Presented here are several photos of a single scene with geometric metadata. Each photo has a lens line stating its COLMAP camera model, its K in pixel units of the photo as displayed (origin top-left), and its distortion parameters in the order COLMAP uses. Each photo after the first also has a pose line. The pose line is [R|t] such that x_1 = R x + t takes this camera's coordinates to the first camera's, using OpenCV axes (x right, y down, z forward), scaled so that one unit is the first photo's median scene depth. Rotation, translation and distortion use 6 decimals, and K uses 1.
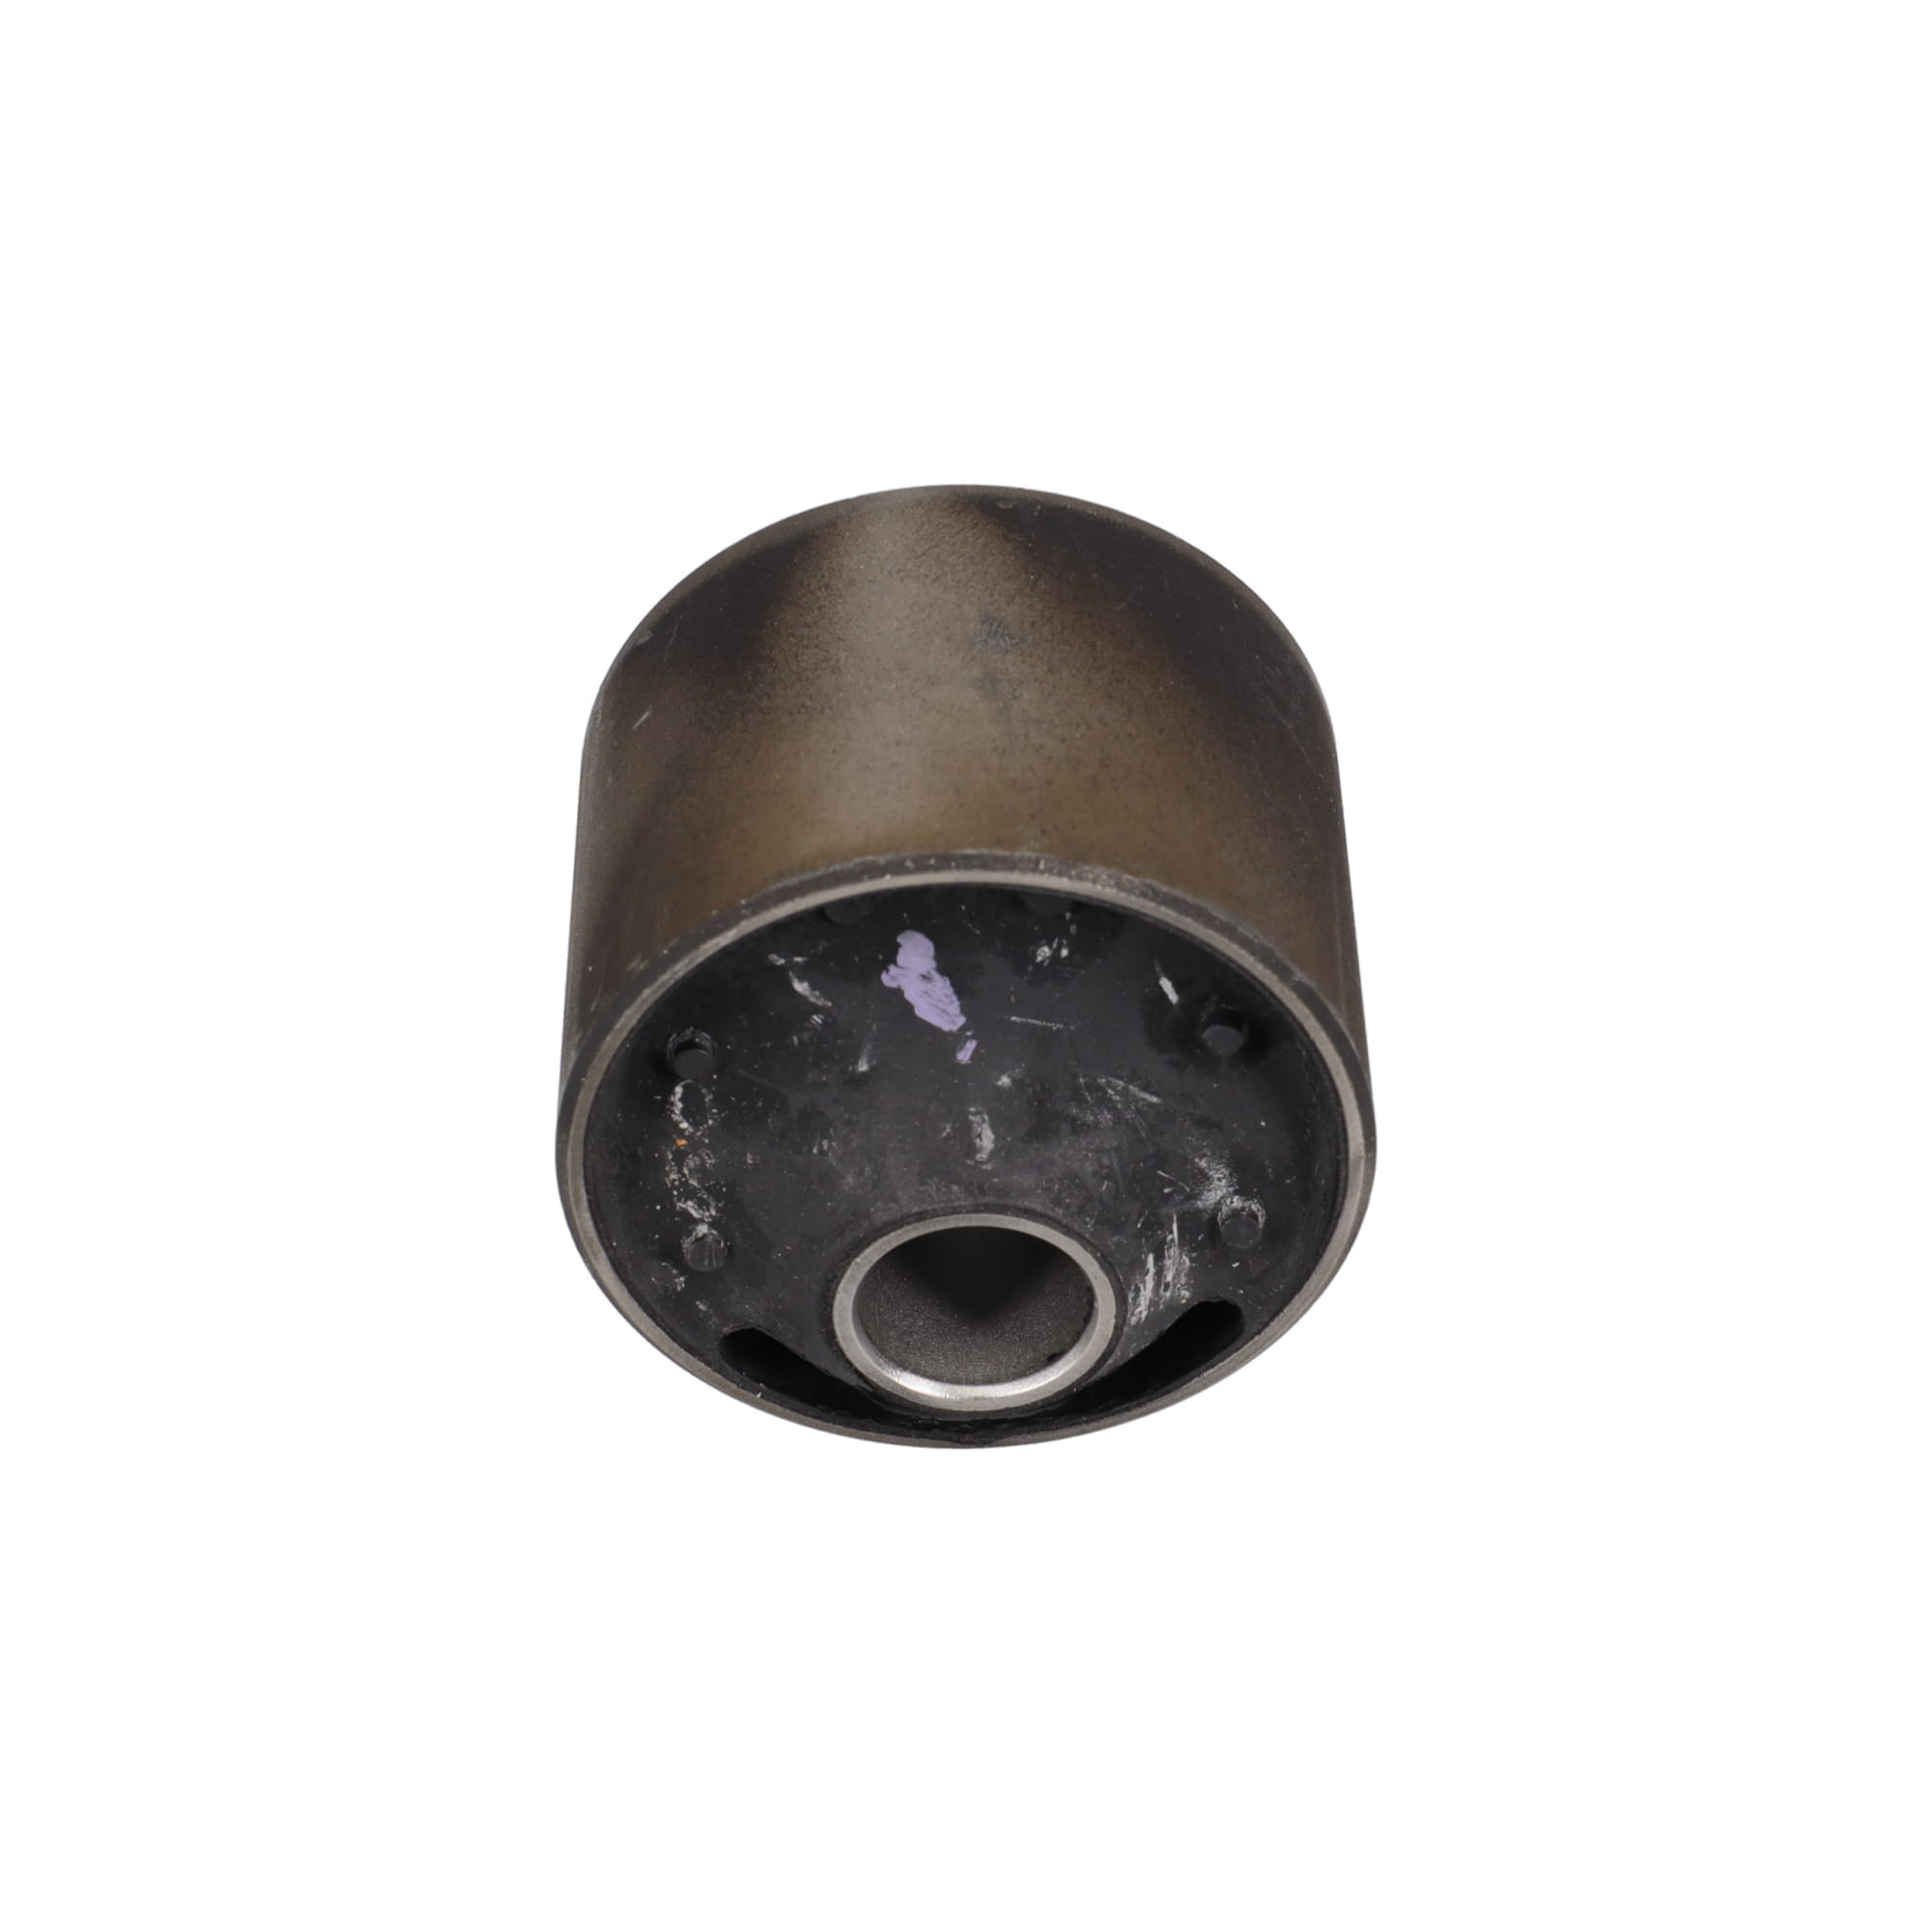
lens RADIAL K [[5271.9, 0, 966.0], [0, 5271.9, 966.0], [0, 0, 1]] dist [0.003318, -0.080188]
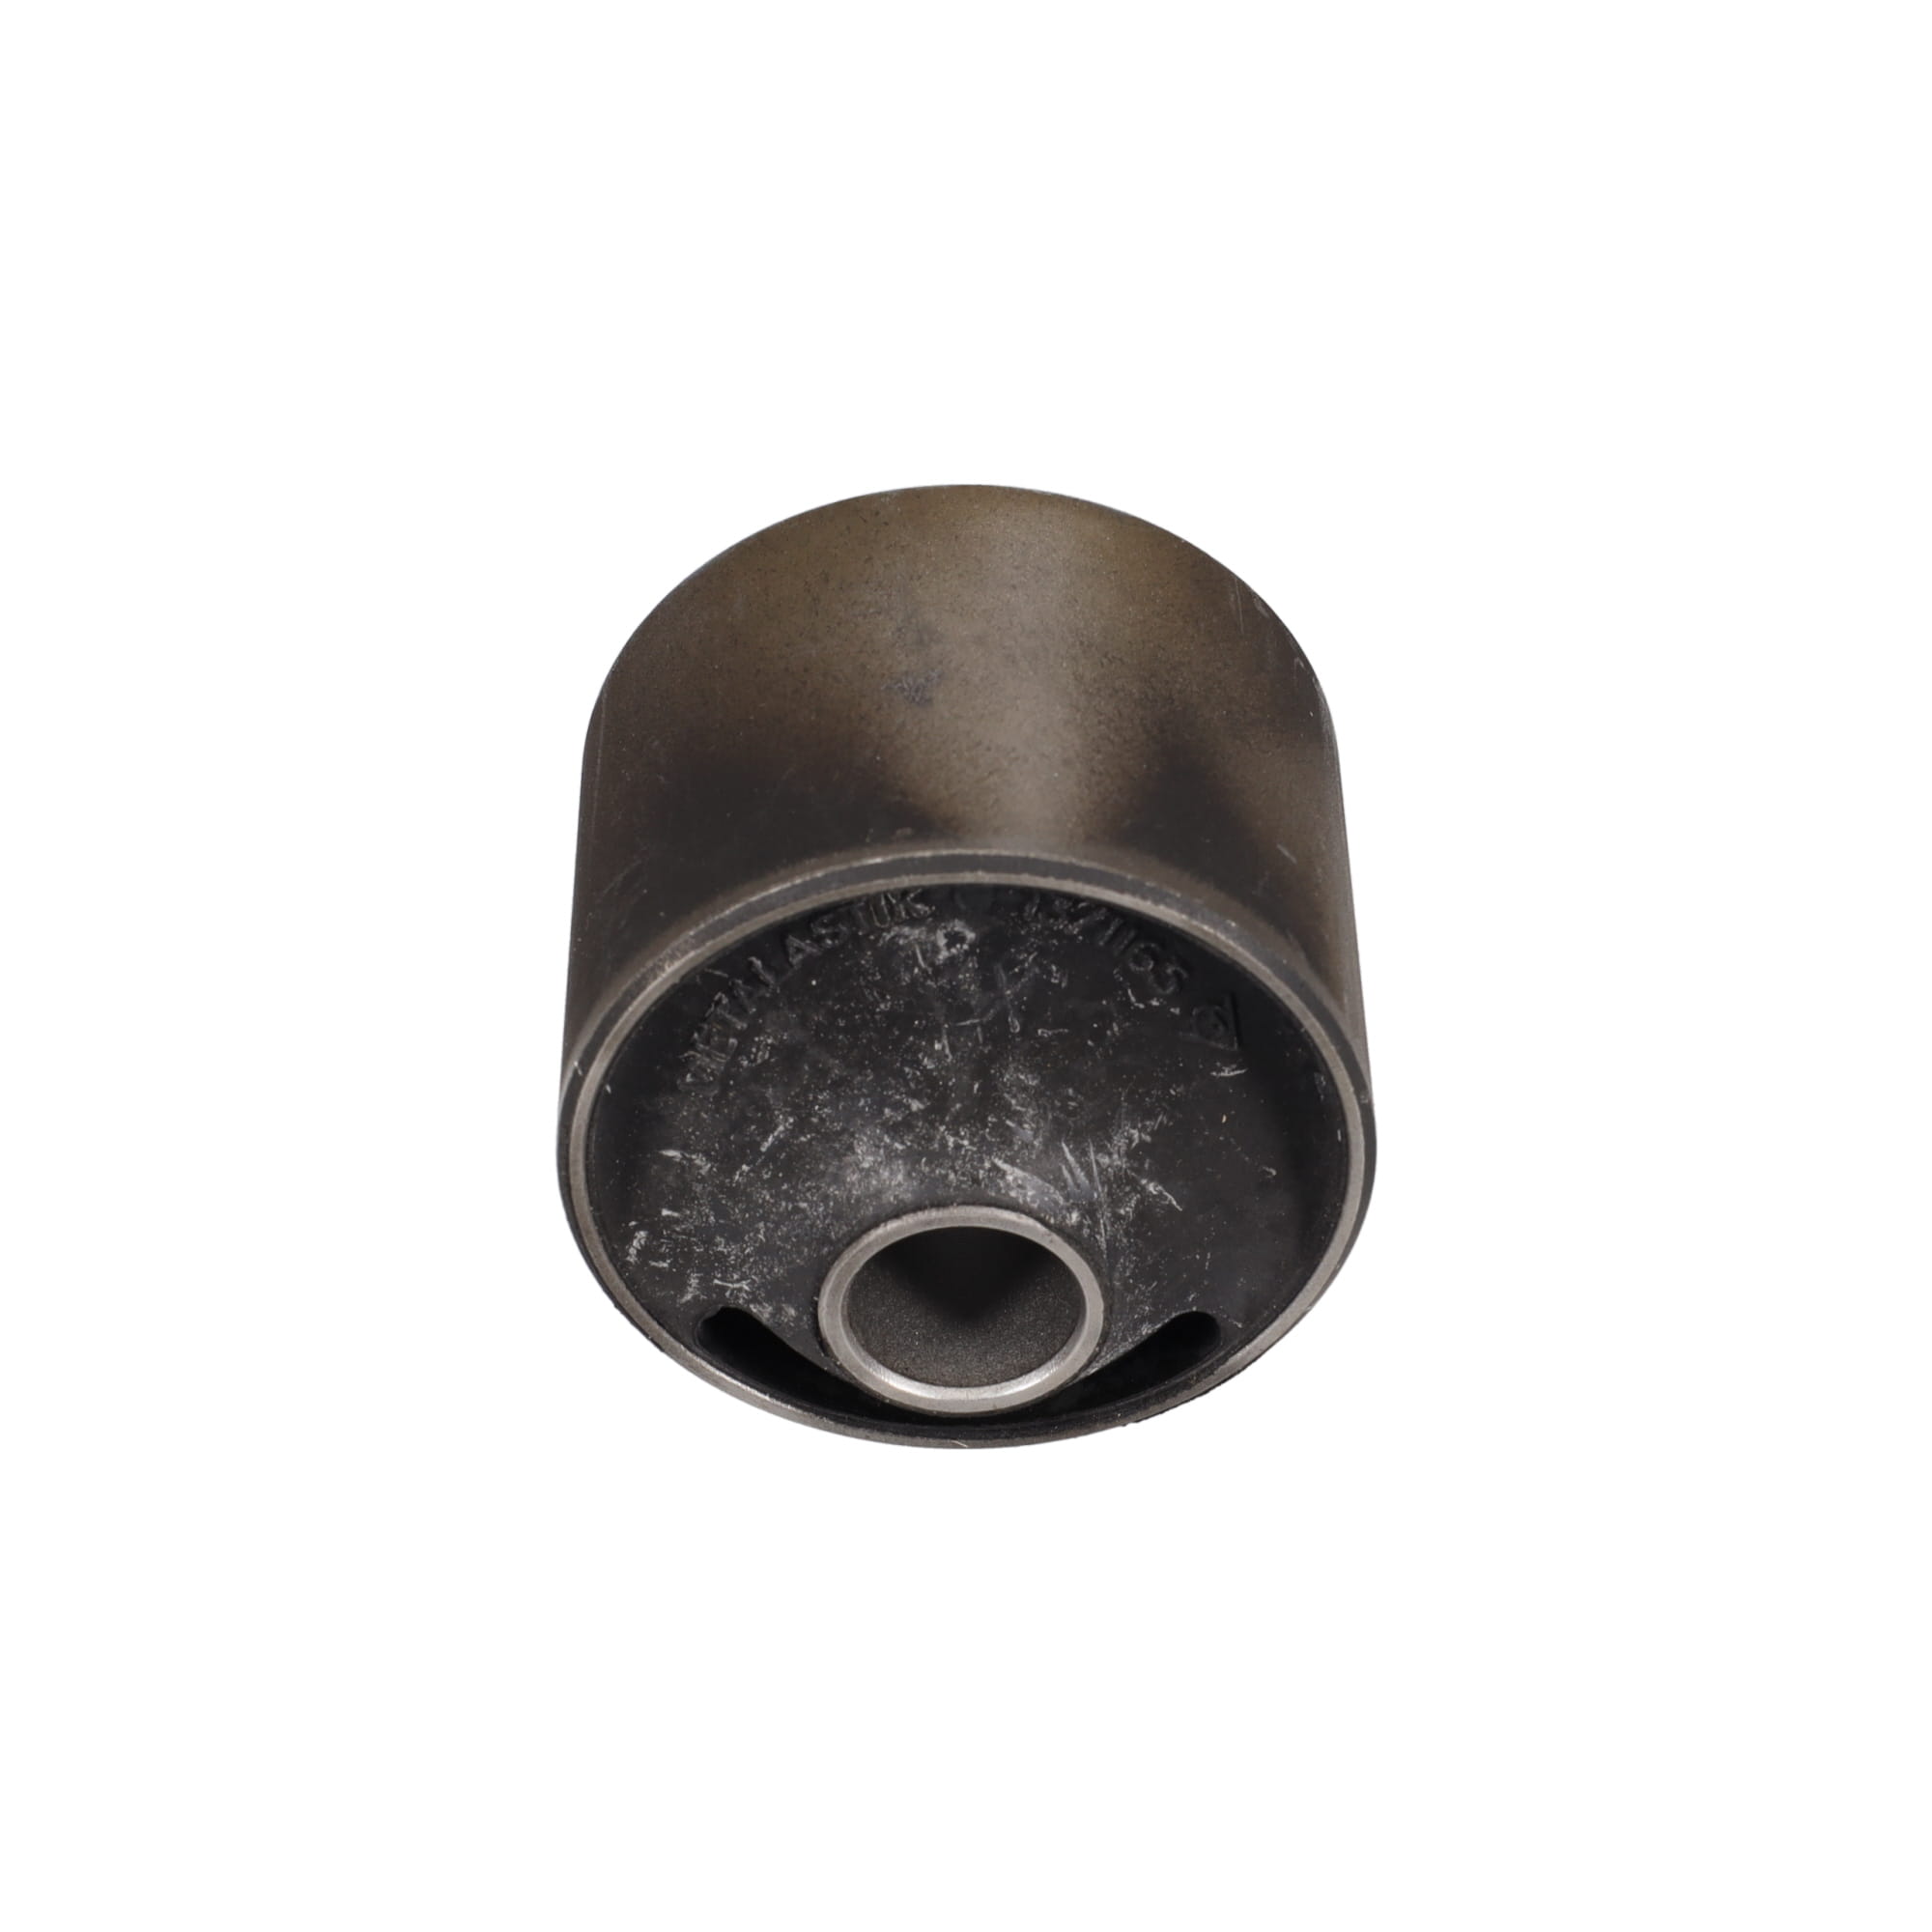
lens RADIAL K [[5271.9, 0, 966.0], [0, 5271.9, 966.0], [0, 0, 1]] dist [0.003318, -0.080188]
pose [[-0.999613, 0.020623, 0.018666, -0.020916], [0.020969, 0.117787, 0.992817, -1.038426], [0.018276, 0.992825, -0.118174, 1.168800]]
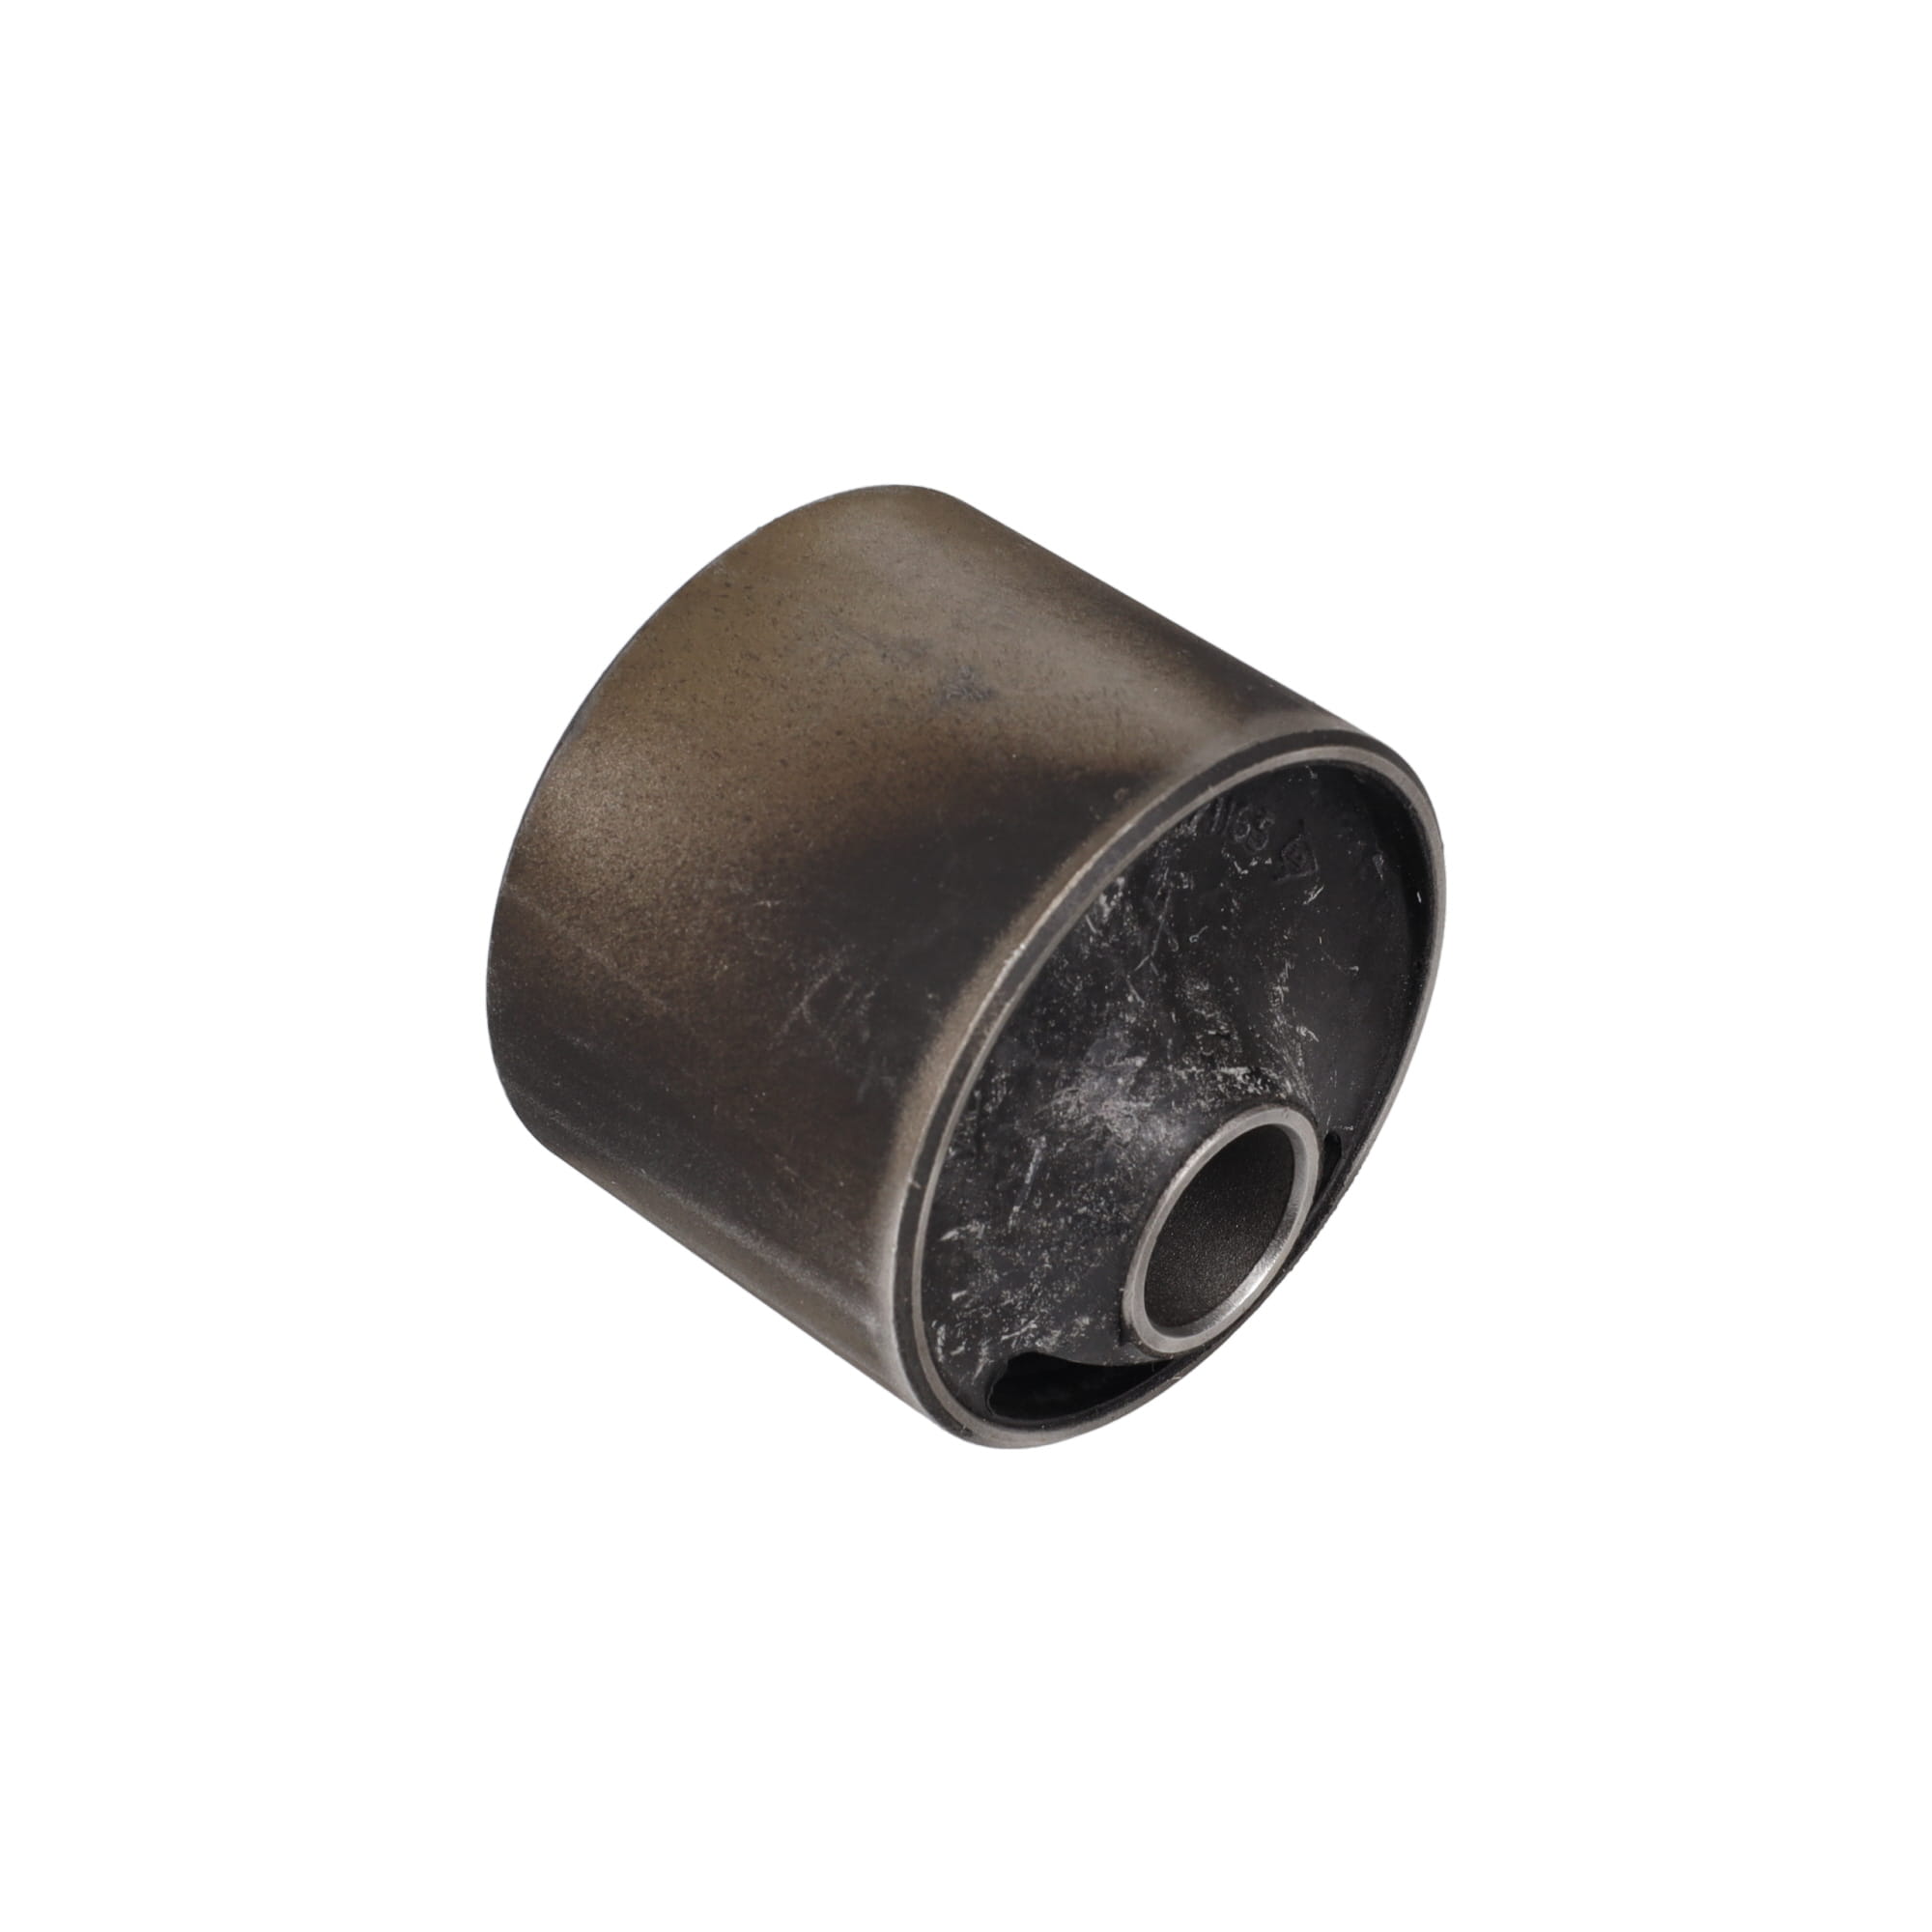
lens RADIAL K [[5271.9, 0, 966.0], [0, 5271.9, 966.0], [0, 0, 1]] dist [0.003318, -0.080188]
pose [[-0.707596, 0.486648, -0.512330, 0.534213], [-0.451301, 0.246663, 0.857604, -0.892354], [0.543724, 0.838052, 0.045087, 0.998916]]
